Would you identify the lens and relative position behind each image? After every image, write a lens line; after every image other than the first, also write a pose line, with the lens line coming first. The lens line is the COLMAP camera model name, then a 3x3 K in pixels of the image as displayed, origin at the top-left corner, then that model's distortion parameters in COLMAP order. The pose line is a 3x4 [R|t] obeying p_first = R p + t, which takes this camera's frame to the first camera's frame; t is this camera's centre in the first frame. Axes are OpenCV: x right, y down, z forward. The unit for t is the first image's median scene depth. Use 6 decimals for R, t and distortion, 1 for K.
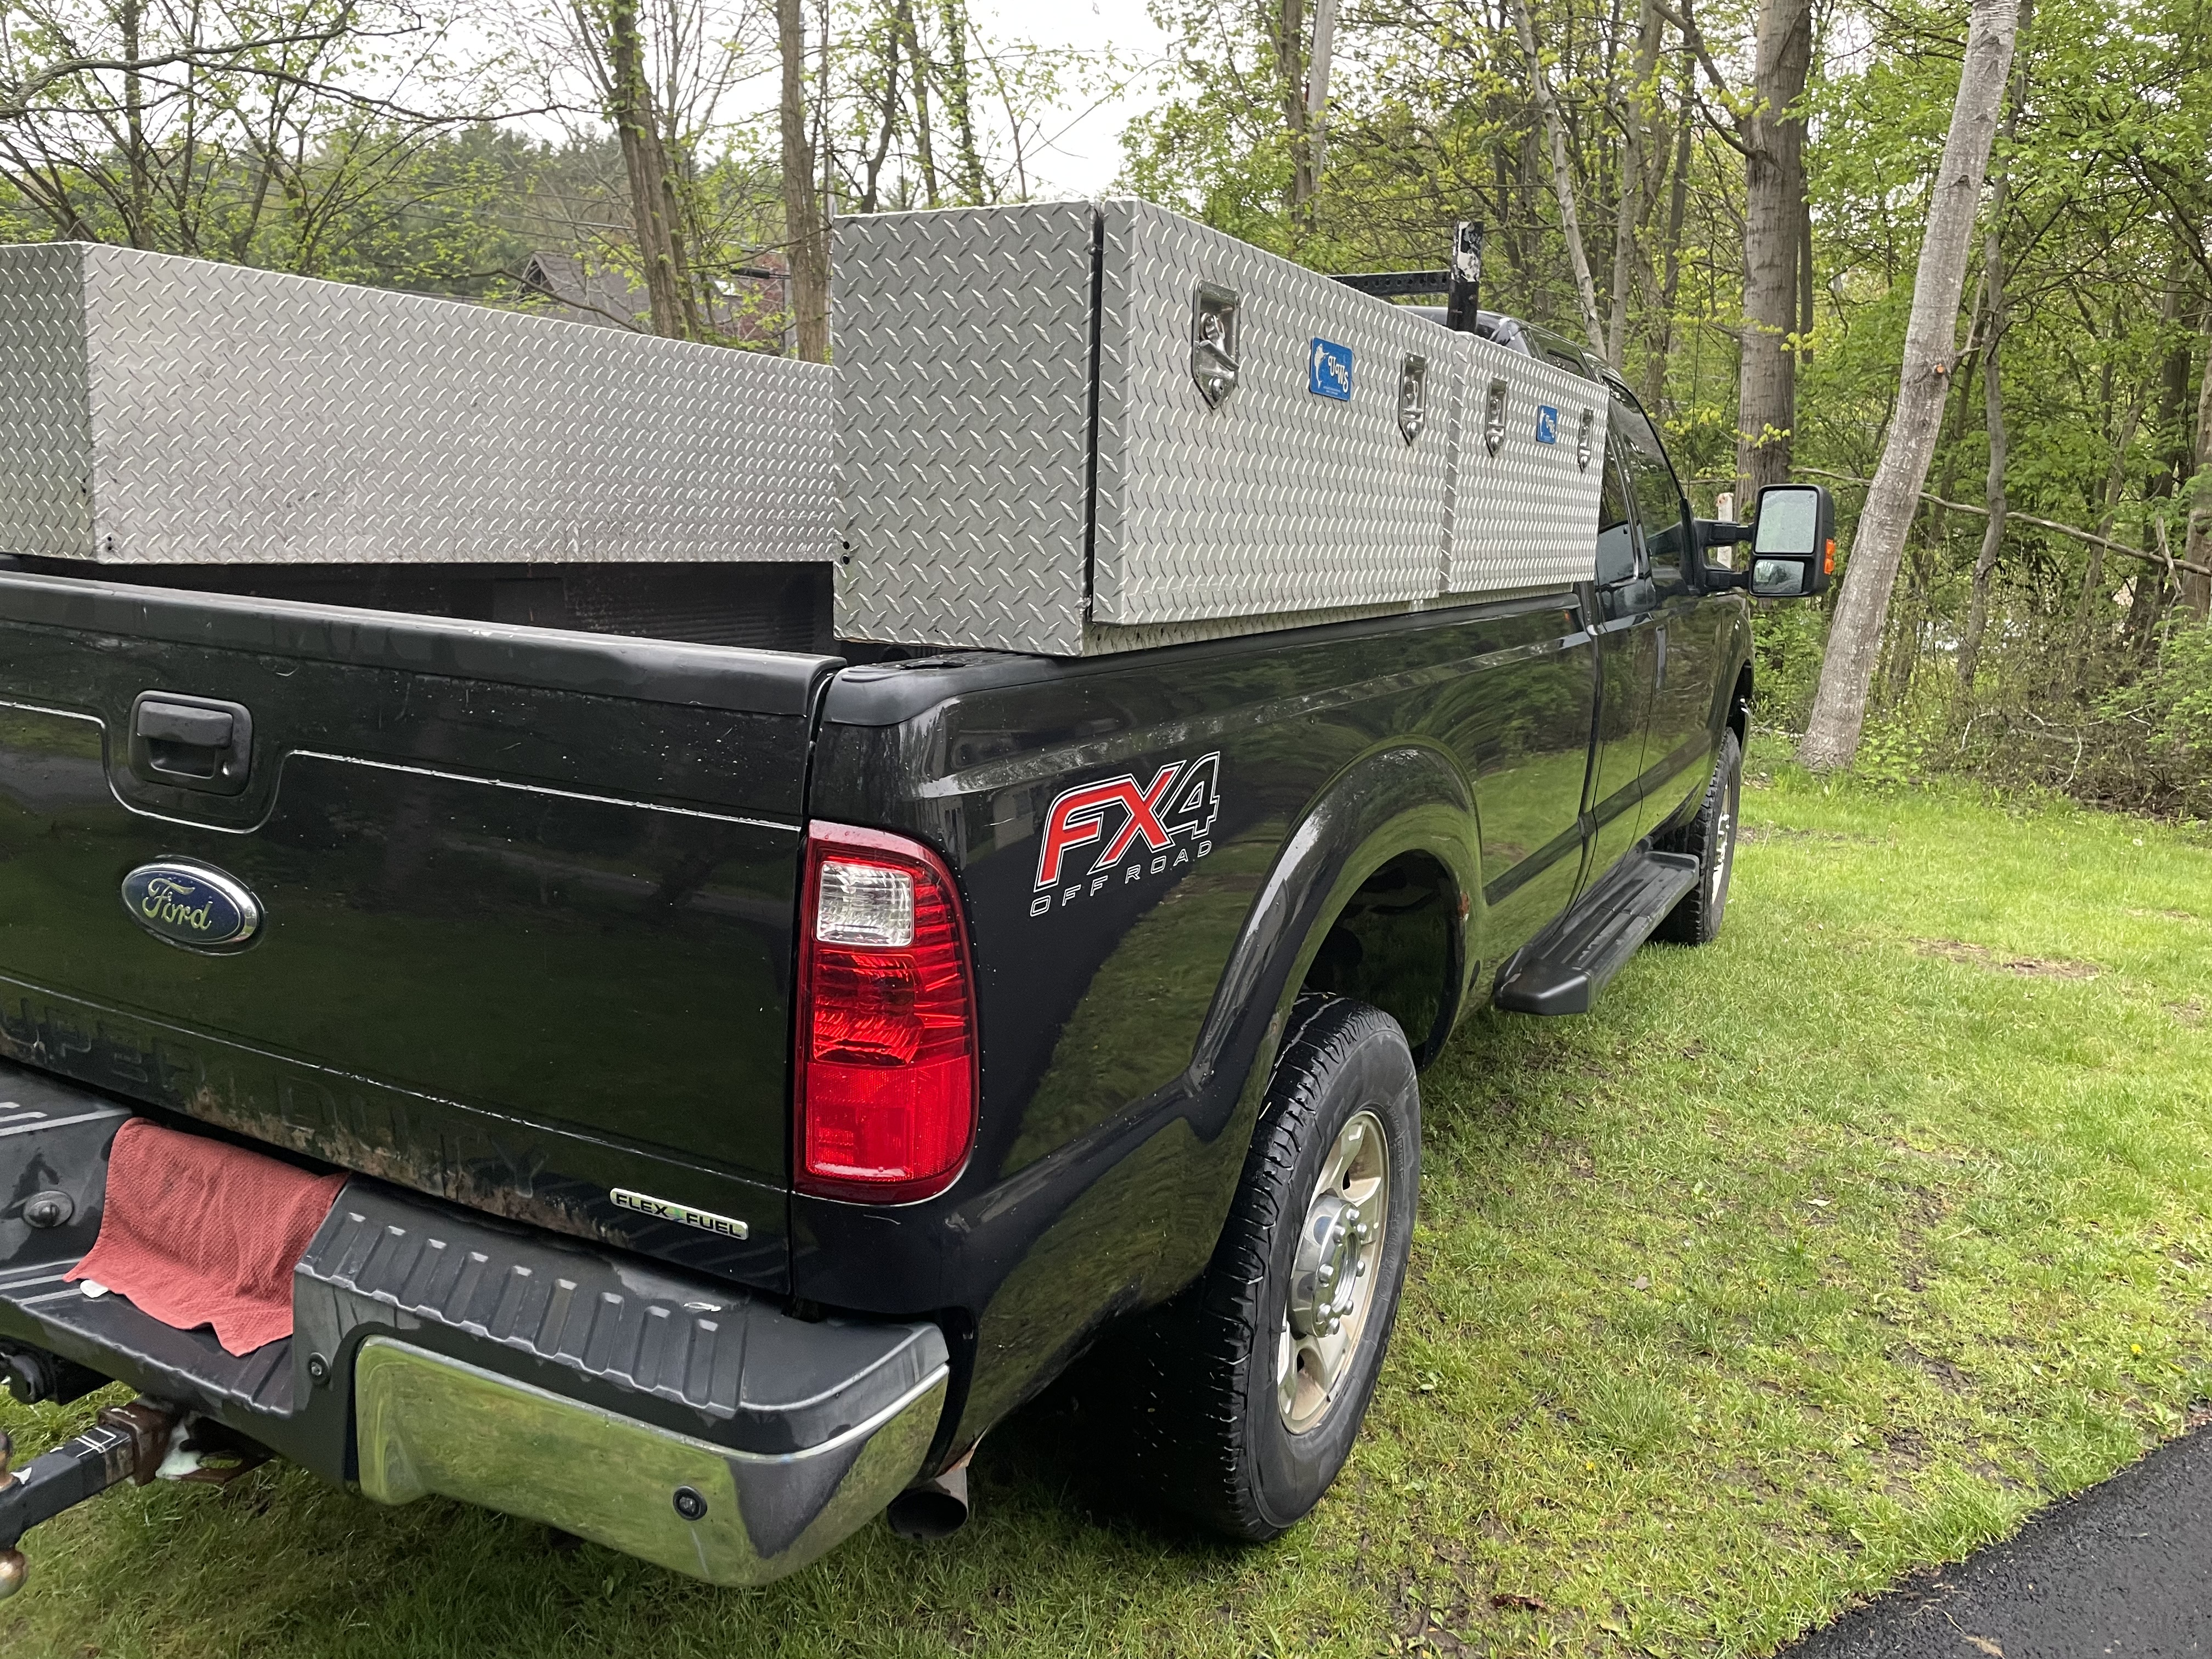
lens RADIAL K [[1639.7, 0, 1117.2], [0, 1639.7, 815.6], [0, 0, 1]] dist [0.084813, -0.102480]
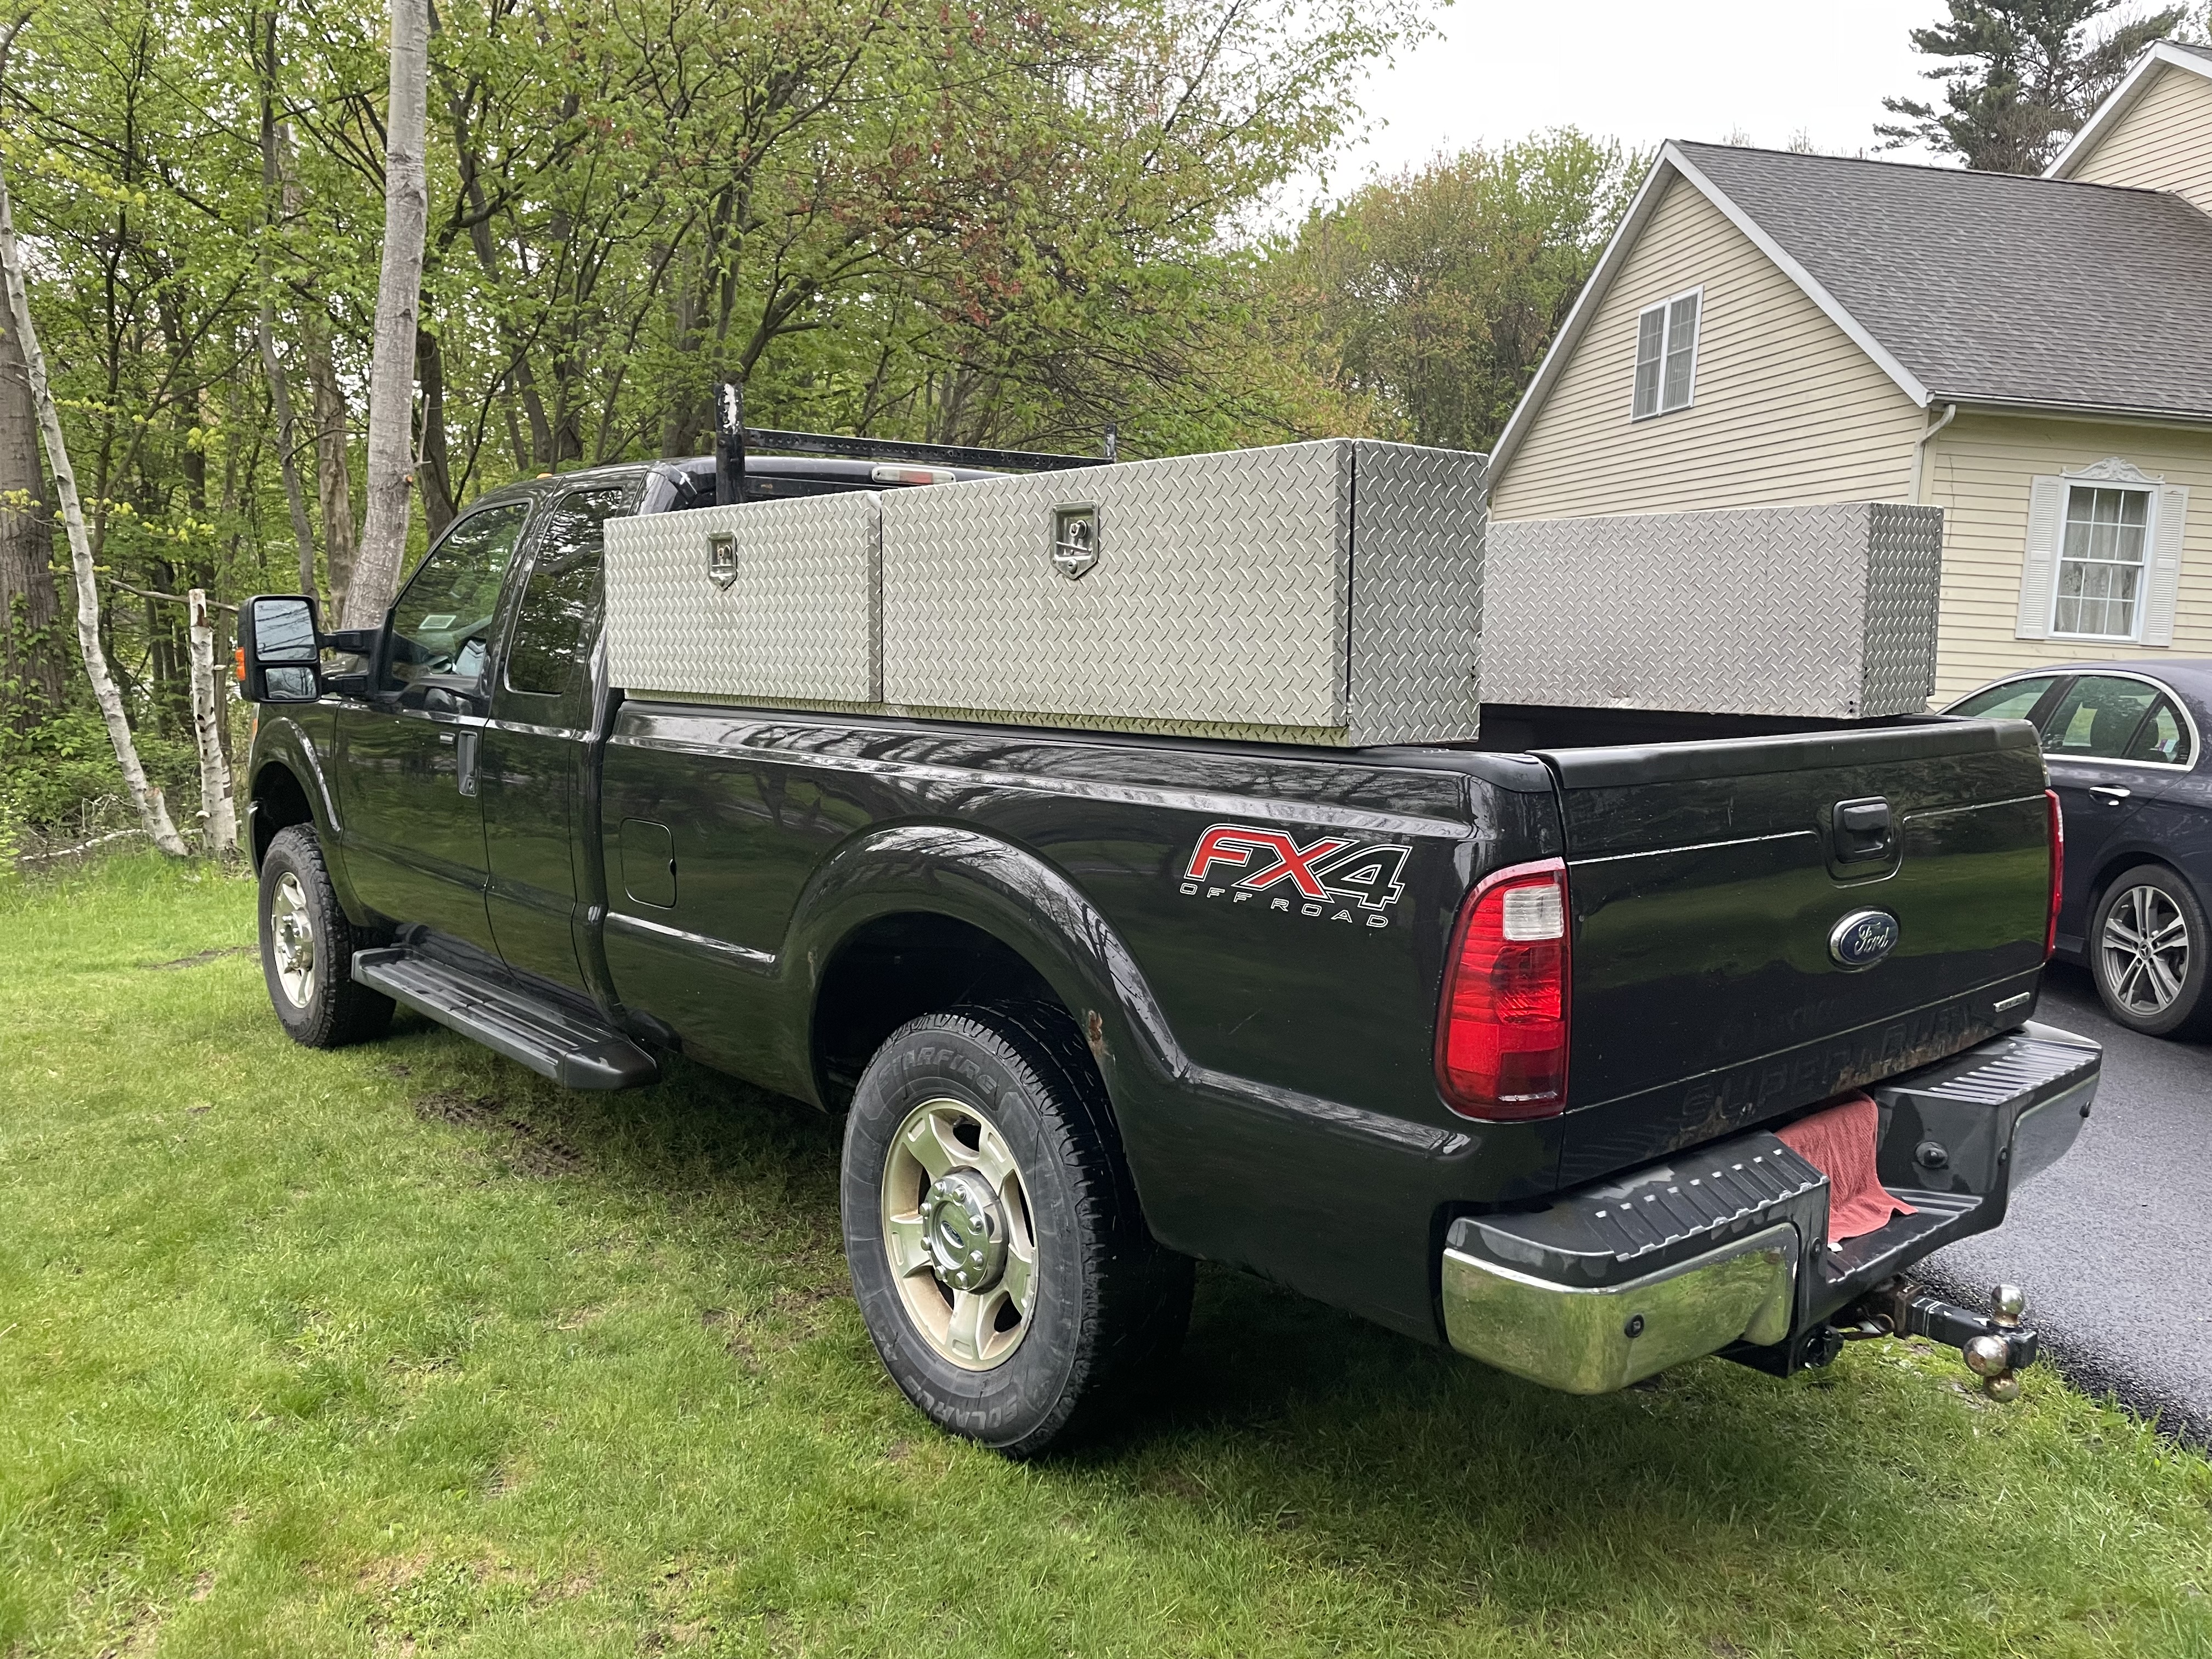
lens RADIAL K [[1639.7, 0, 1117.2], [0, 1639.7, 815.6], [0, 0, 1]] dist [0.084813, -0.102480]
pose [[0.357810, -0.138873, 0.923410, -2.084070], [0.176554, 0.981104, 0.079137, -0.279312], [-0.916952, 0.134715, 0.375568, 0.977856]]
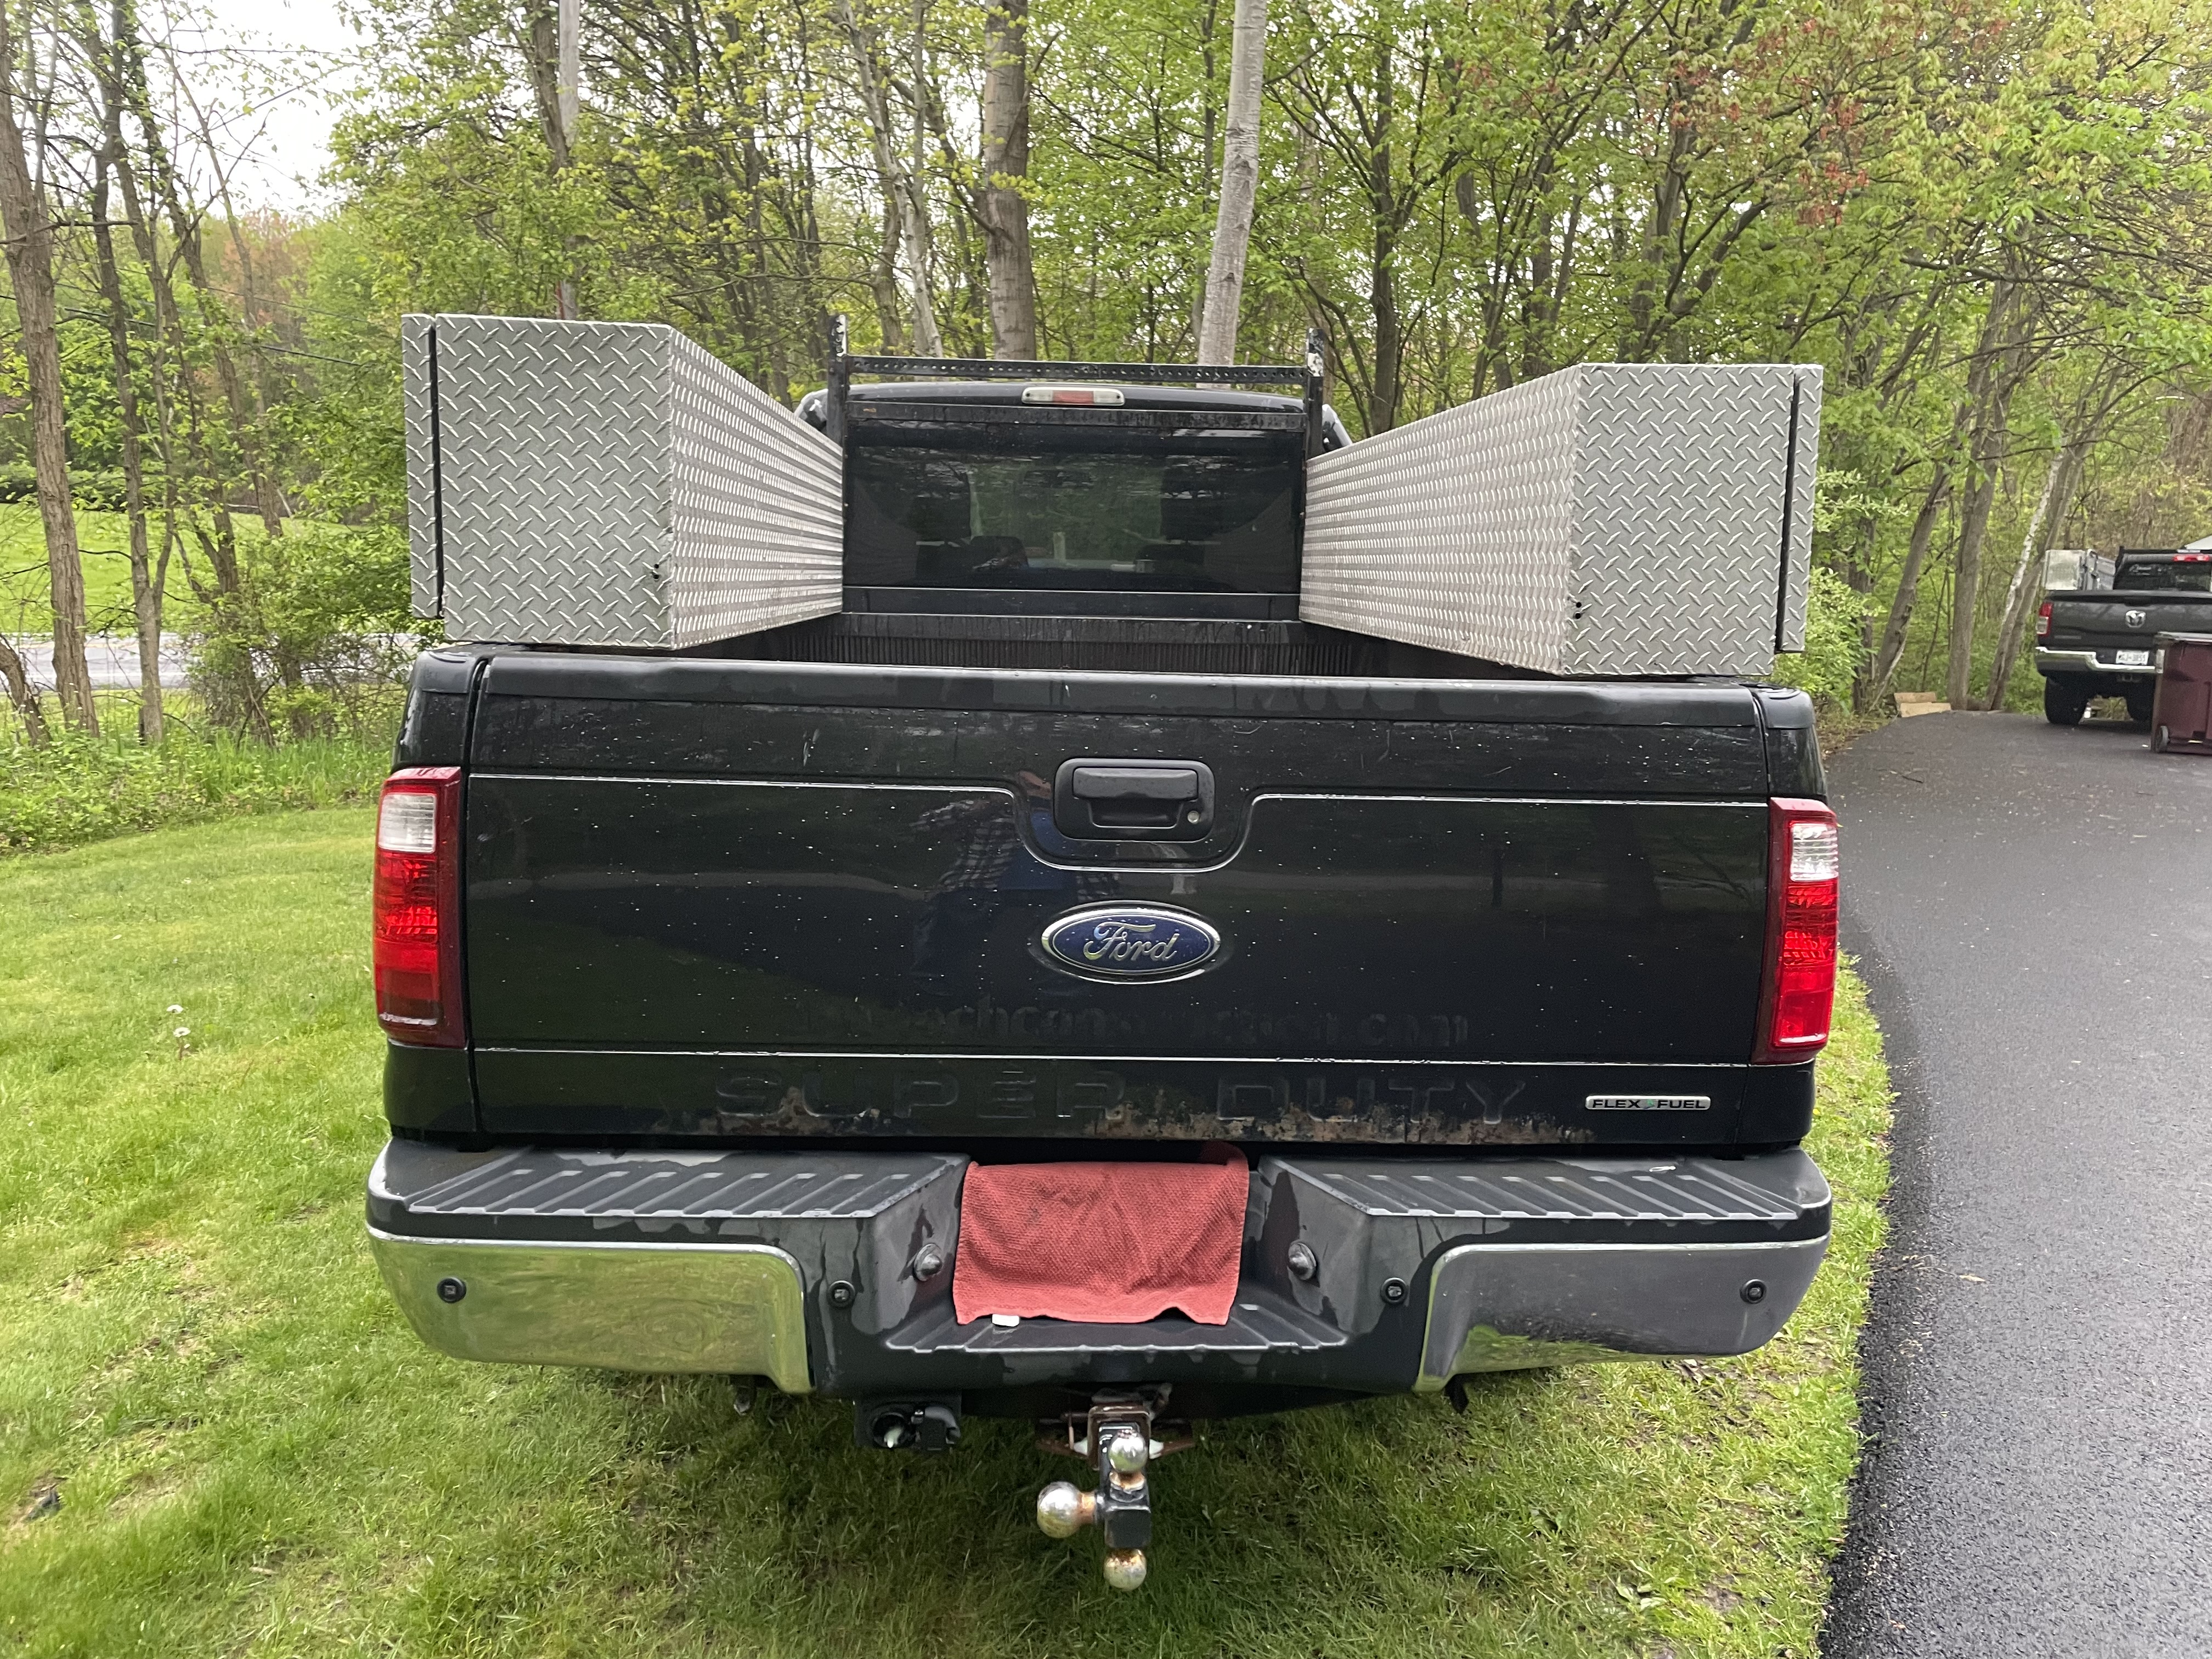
lens RADIAL K [[1639.7, 0, 1117.2], [0, 1639.7, 815.6], [0, 0, 1]] dist [0.084813, -0.102480]
pose [[0.860507, -0.096427, 0.500230, -1.095538], [0.105092, 0.994403, 0.010903, -0.044891], [-0.498481, 0.043188, 0.865824, 0.031235]]
